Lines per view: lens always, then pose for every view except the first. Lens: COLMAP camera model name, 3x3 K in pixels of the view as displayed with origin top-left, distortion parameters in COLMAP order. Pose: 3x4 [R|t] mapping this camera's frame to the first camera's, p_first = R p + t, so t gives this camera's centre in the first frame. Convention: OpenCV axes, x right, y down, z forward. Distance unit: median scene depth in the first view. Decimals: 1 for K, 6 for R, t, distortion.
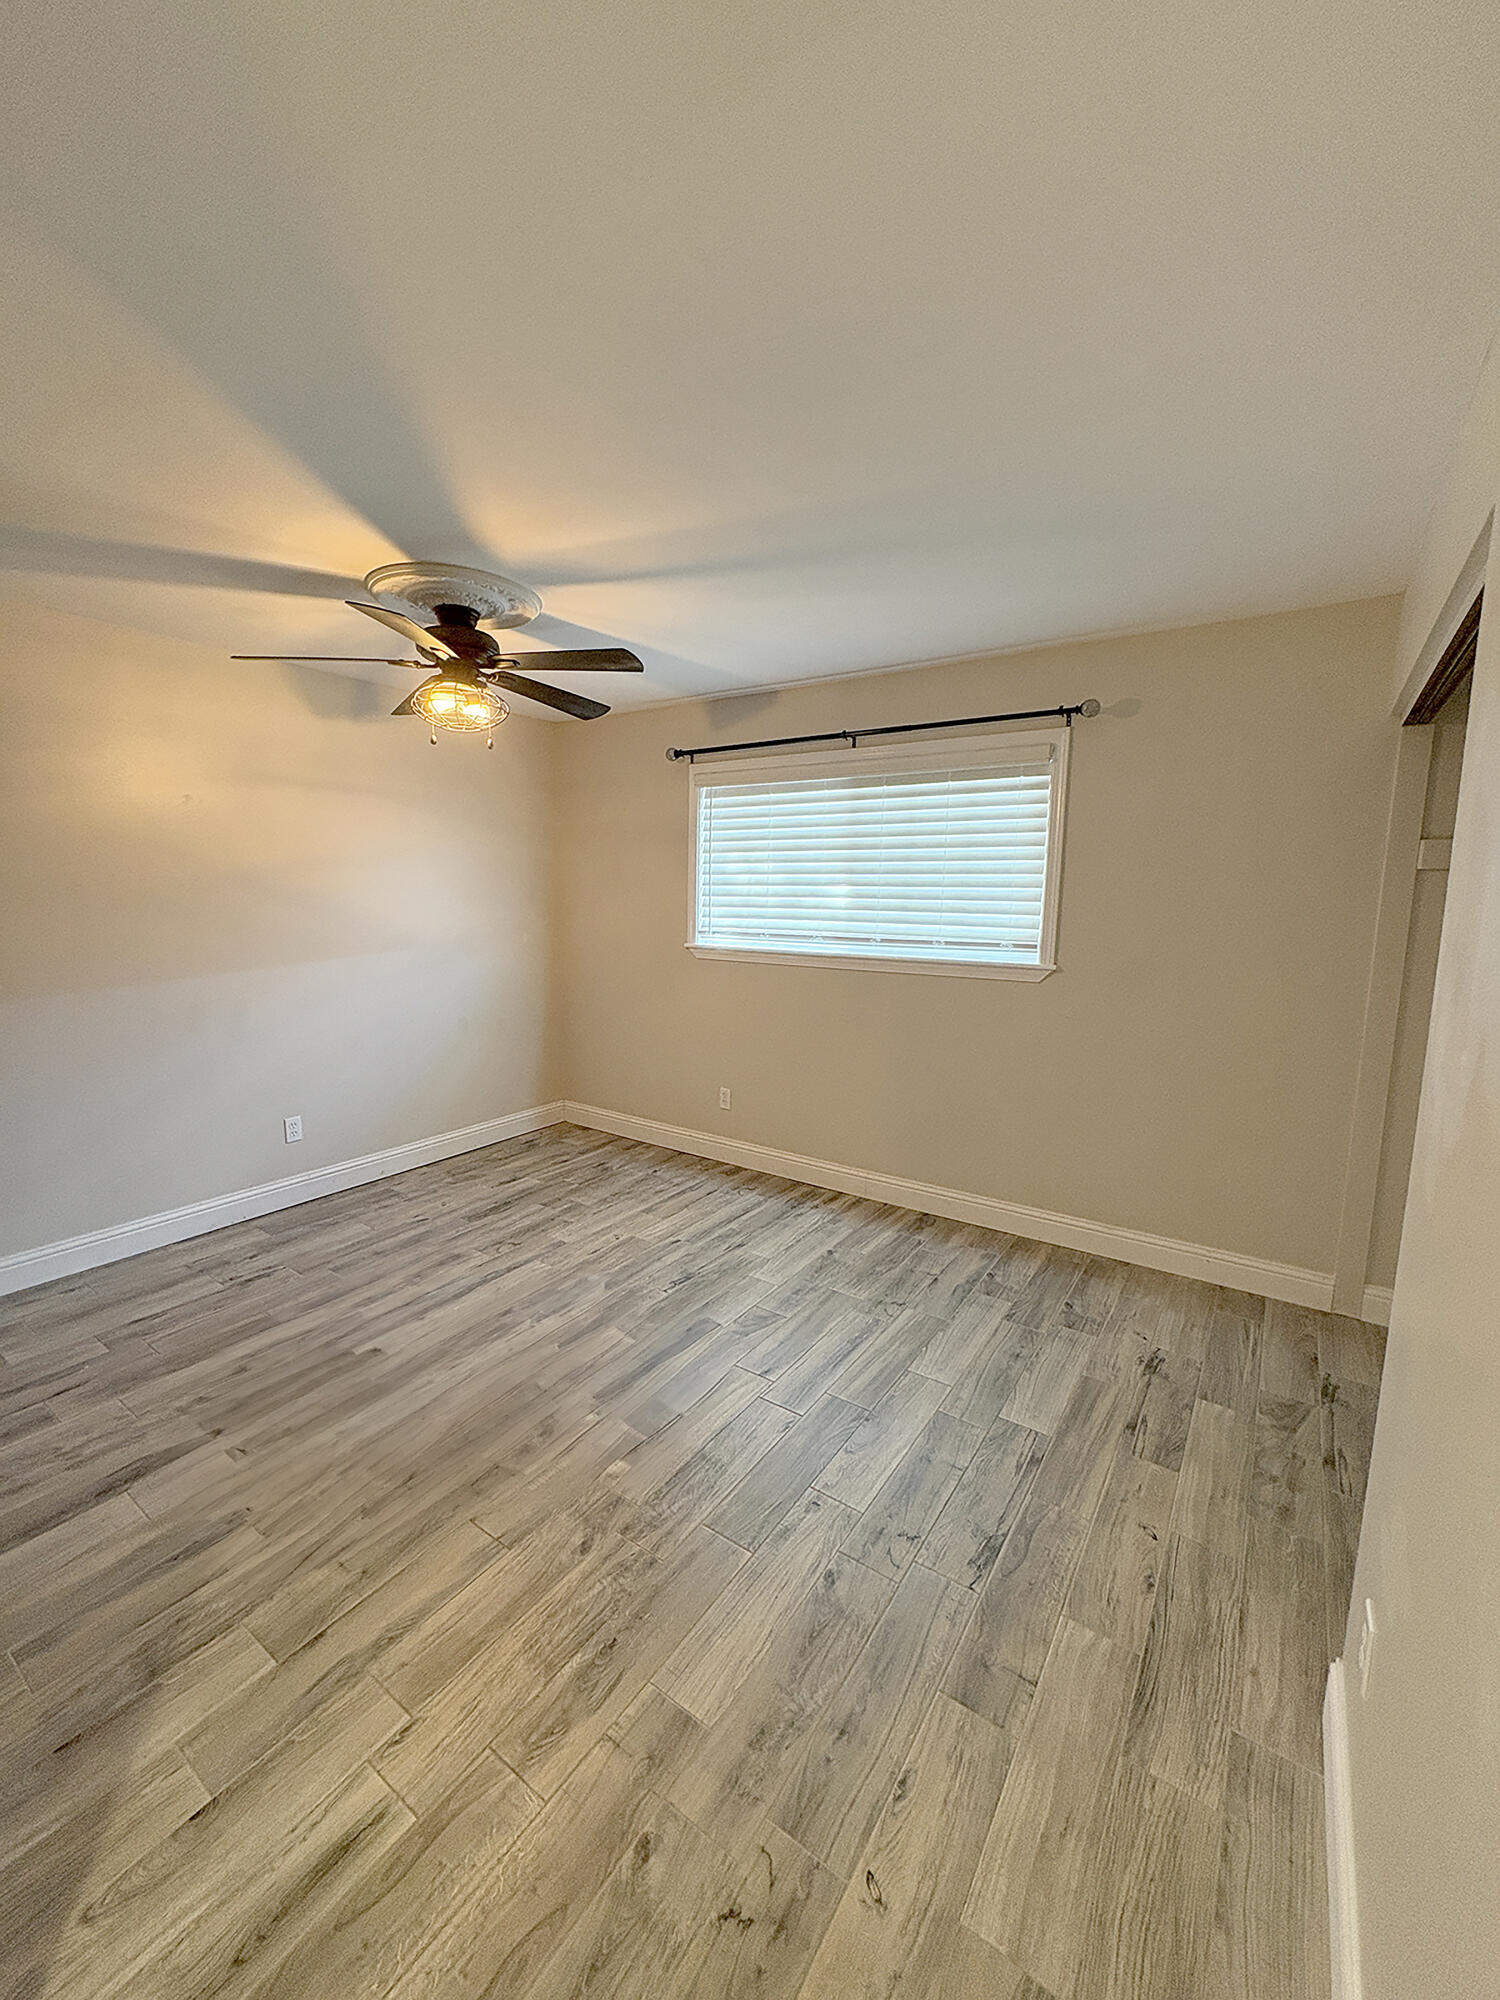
lens RADIAL K [[797.6, 0, 753.7], [0, 797.6, 1000.8], [0, 0, 1]] dist [-0.002015, 0.000898]
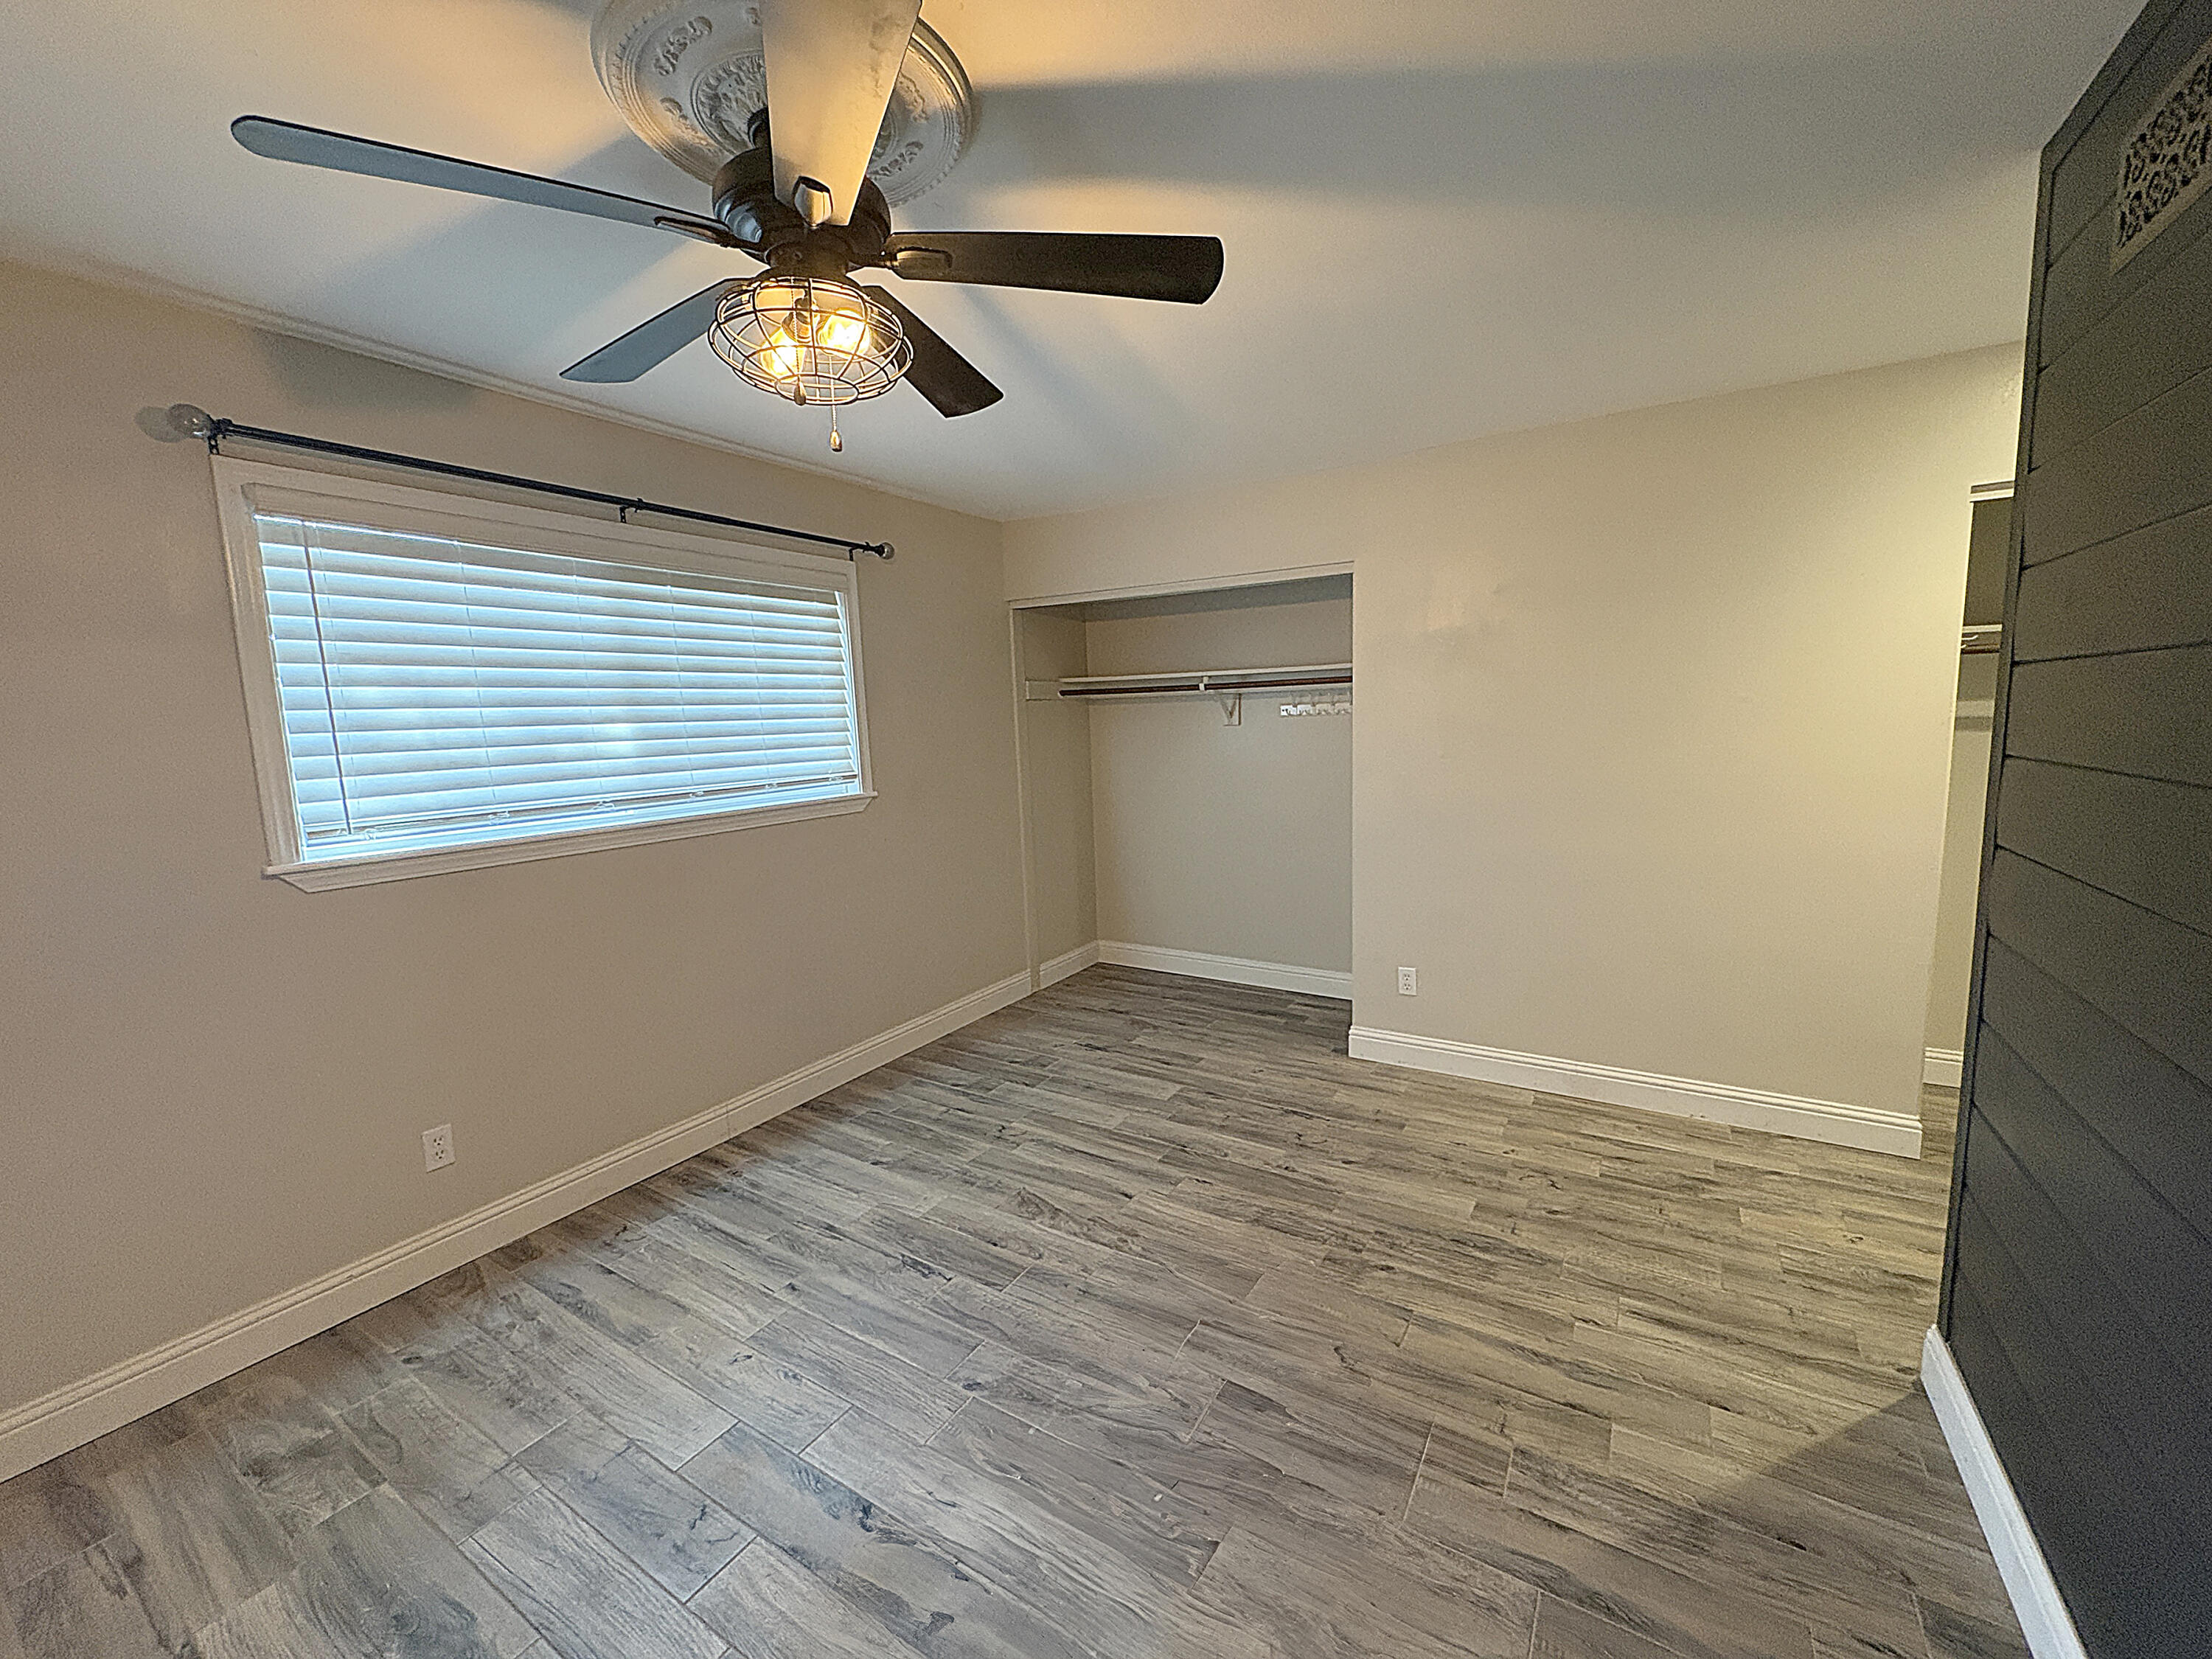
lens RADIAL K [[882.1, 0, 1109.5], [0, 882.1, 825.2], [0, 0, 1]] dist [-0.002015, 0.000898]
pose [[-0.045605, -0.133019, 0.990064, -0.782485], [0.173448, 0.974987, 0.138983, -0.109129], [-0.983787, 0.178063, -0.021392, 0.742405]]
